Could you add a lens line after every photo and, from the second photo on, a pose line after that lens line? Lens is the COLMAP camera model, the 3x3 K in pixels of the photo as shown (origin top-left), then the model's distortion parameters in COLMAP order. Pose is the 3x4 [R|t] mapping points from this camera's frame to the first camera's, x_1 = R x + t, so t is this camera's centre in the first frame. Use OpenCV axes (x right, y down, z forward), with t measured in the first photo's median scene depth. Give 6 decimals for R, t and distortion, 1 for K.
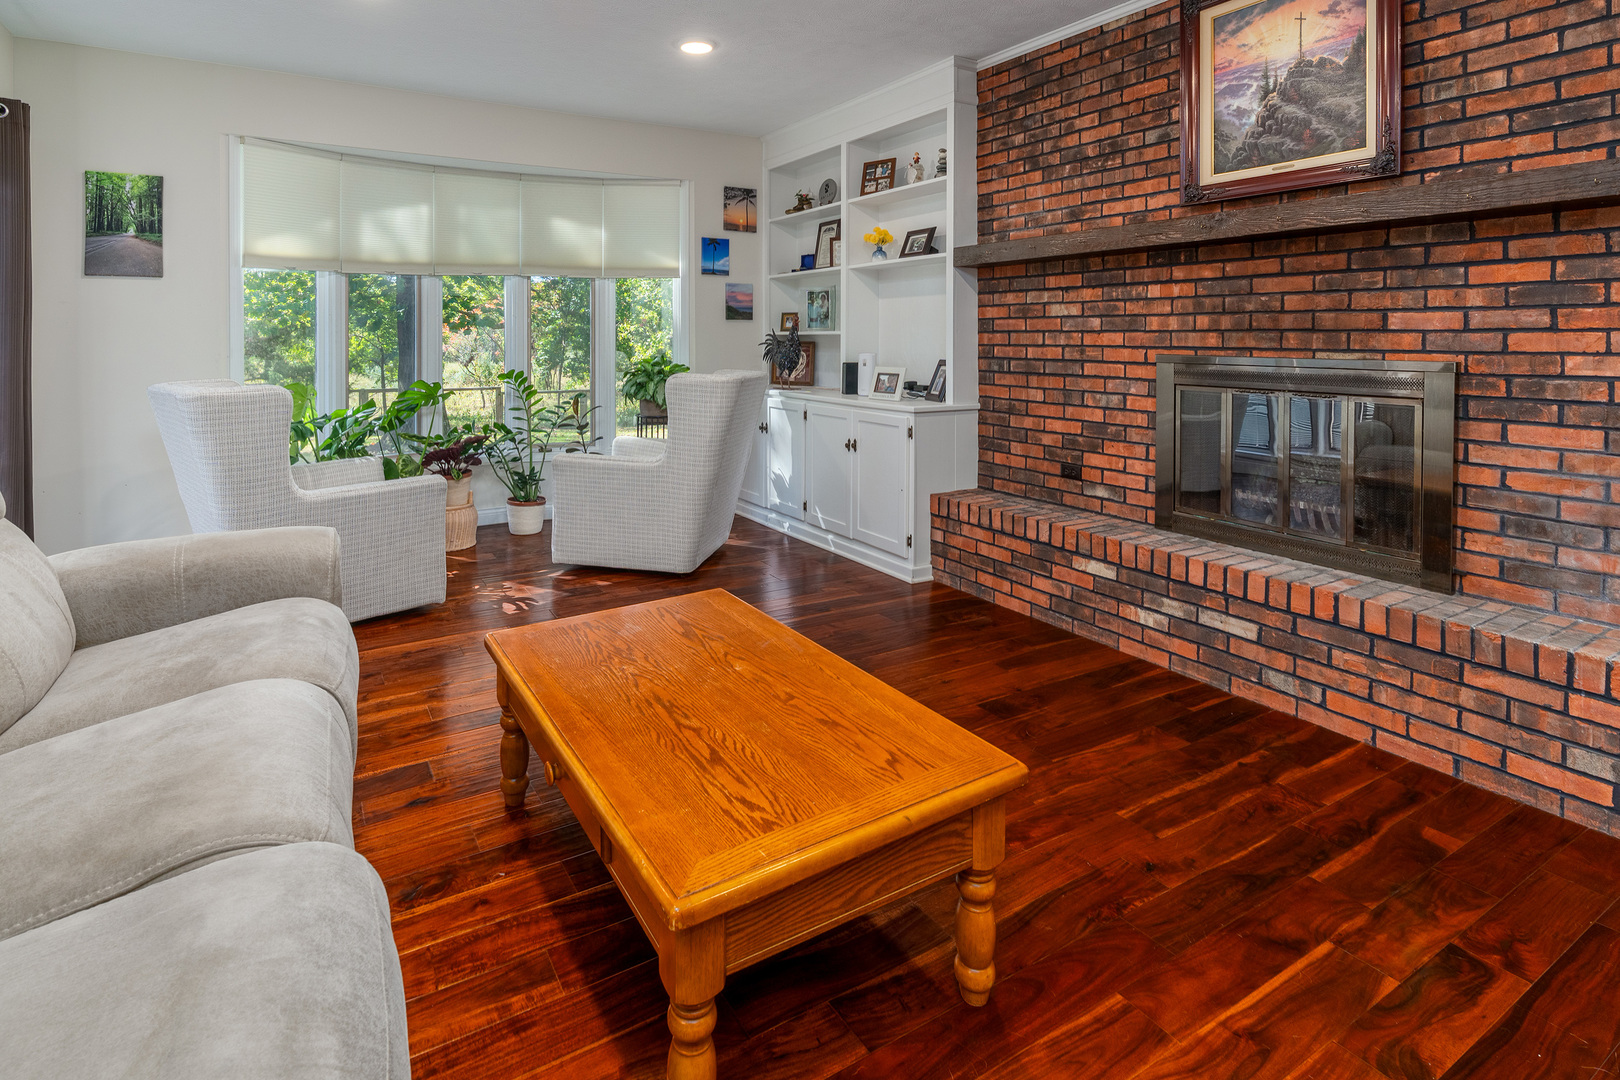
lens RADIAL K [[802.2, 0, 731.8], [0, 802.2, 360.6], [0, 0, 1]] dist [-0.004614, 0.001130]
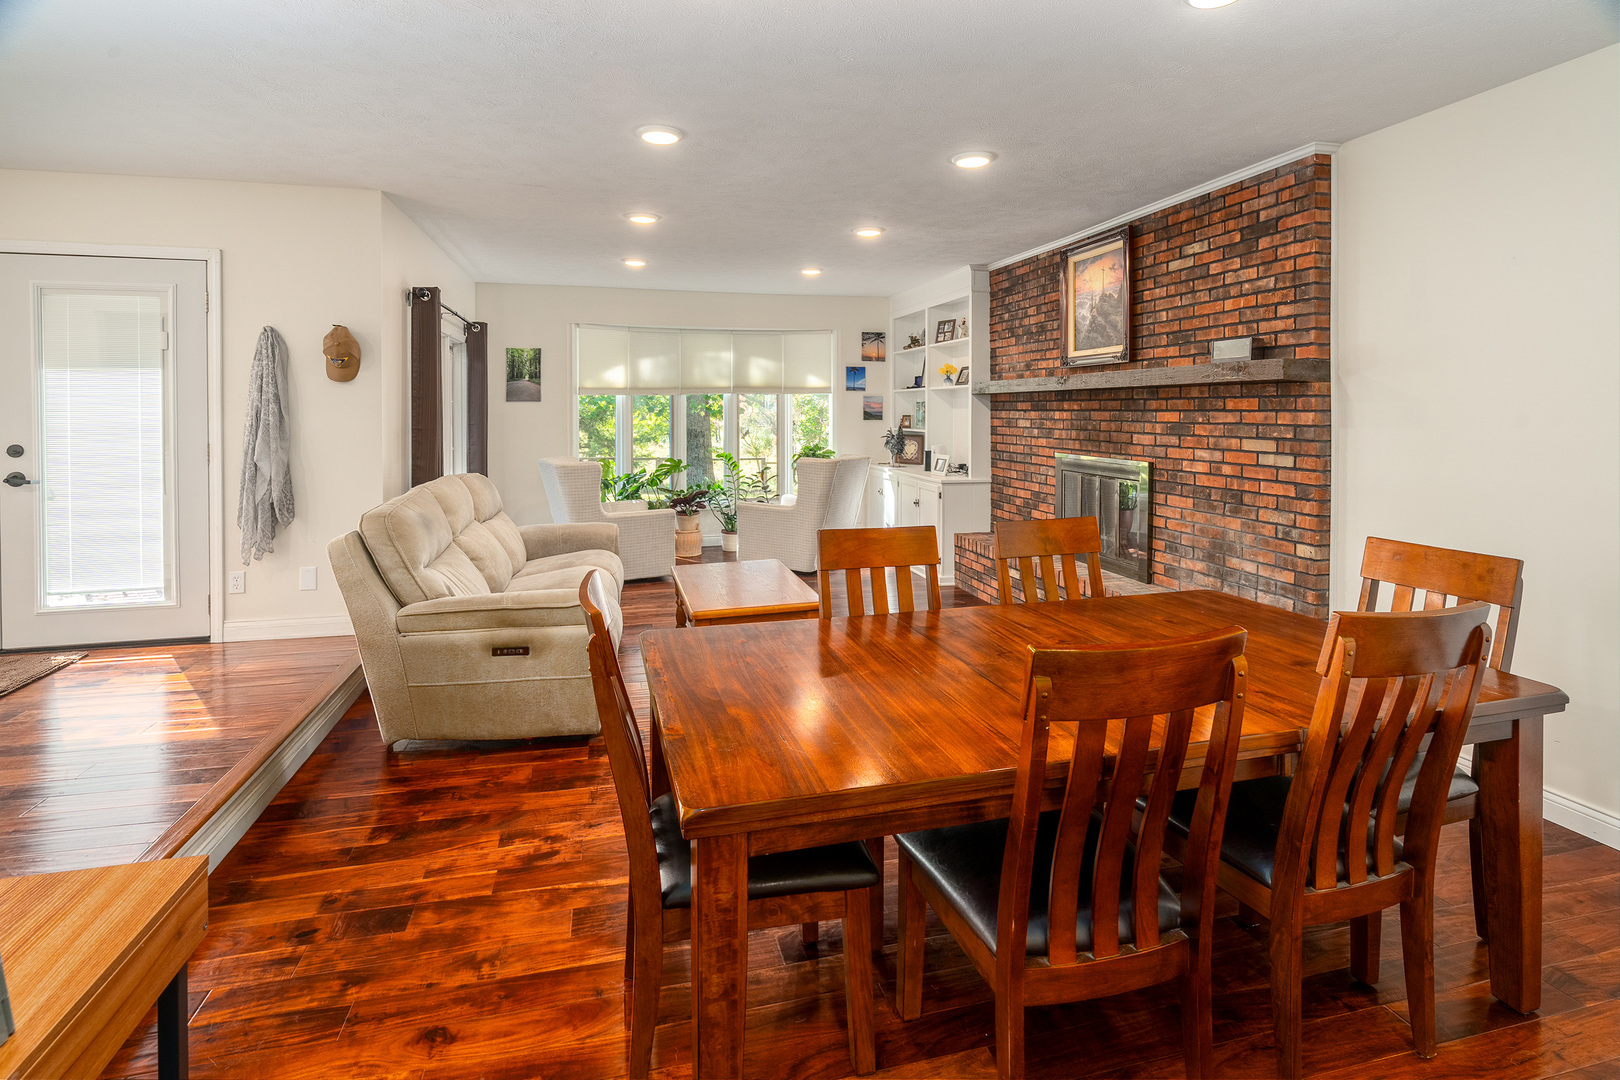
lens RADIAL K [[814.5, 0, 815.0], [0, 814.5, 466.6], [0, 0, 1]] dist [-0.005721, -0.000892]
pose [[0.967225, 0.021300, -0.253024, 0.452970], [-0.010241, 0.998937, 0.044945, -0.048075], [0.253713, -0.040881, 0.966415, -0.782176]]
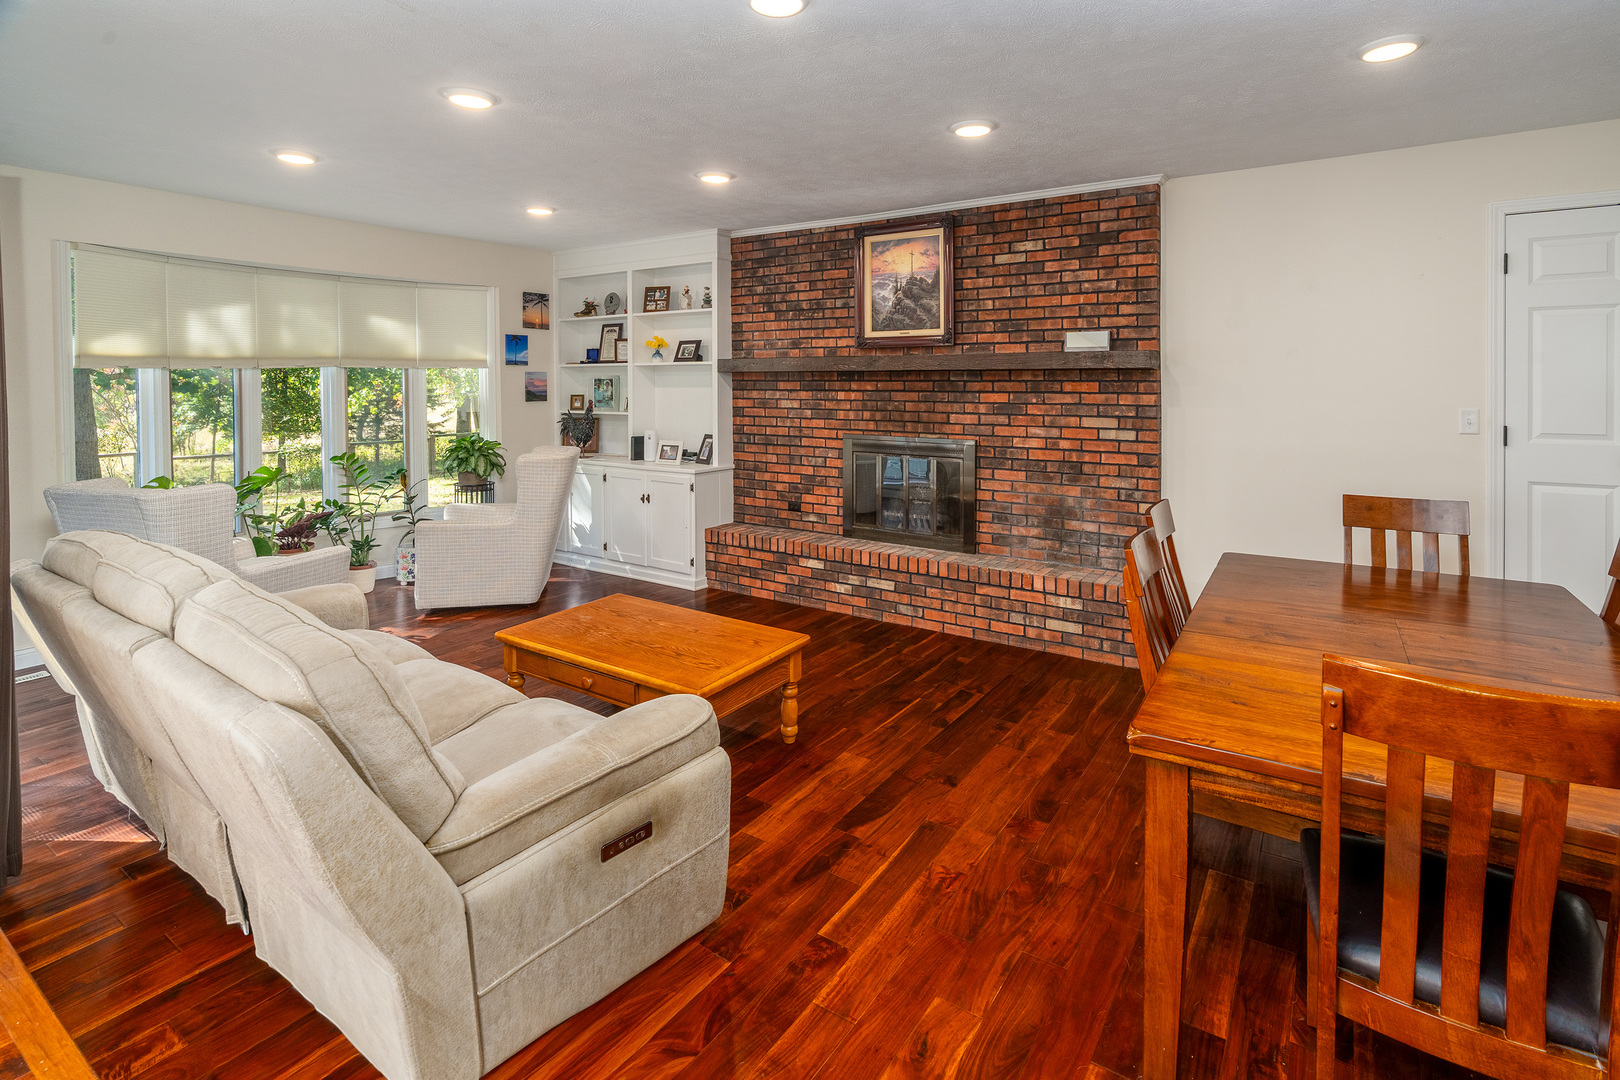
lens RADIAL K [[820.9, 0, 828.3], [0, 820.9, 429.0], [0, 0, 1]] dist [-0.020406, -0.000102]
pose [[0.878409, -0.026544, 0.477172, -0.302889], [0.009864, 0.999251, 0.037428, -0.078633], [-0.477808, -0.028170, 0.878013, -0.472622]]
